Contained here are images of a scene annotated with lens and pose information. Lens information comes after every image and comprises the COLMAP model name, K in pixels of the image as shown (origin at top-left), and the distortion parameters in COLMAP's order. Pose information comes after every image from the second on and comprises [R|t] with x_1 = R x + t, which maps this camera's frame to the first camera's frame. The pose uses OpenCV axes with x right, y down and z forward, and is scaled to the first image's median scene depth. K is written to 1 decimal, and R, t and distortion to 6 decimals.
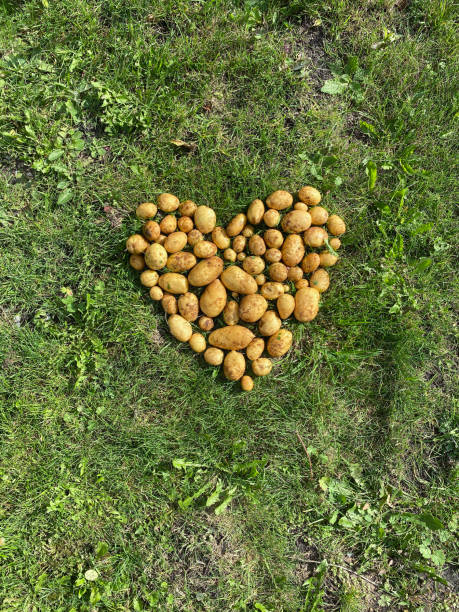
lens RADIAL K [[1523.1, 0, 229.9], [0, 1523.1, 305.9], [0, 0, 1]] dist [-0.033526, 0.000000]
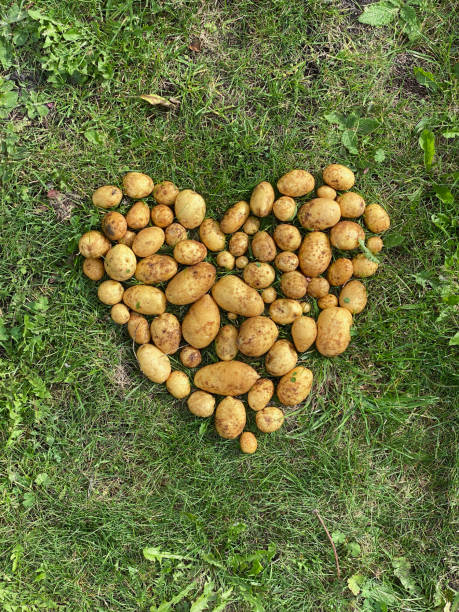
lens RADIAL K [[1523.1, 0, 228.5], [0, 1523.1, 306.5], [0, 0, 1]] dist [-0.033526, 0.000000]
pose [[0.999977, 0.006530, 0.001752, 0.000469], [-0.006486, 0.999698, -0.023687, 0.004612], [-0.001906, 0.023675, 0.999718, 0.295588]]
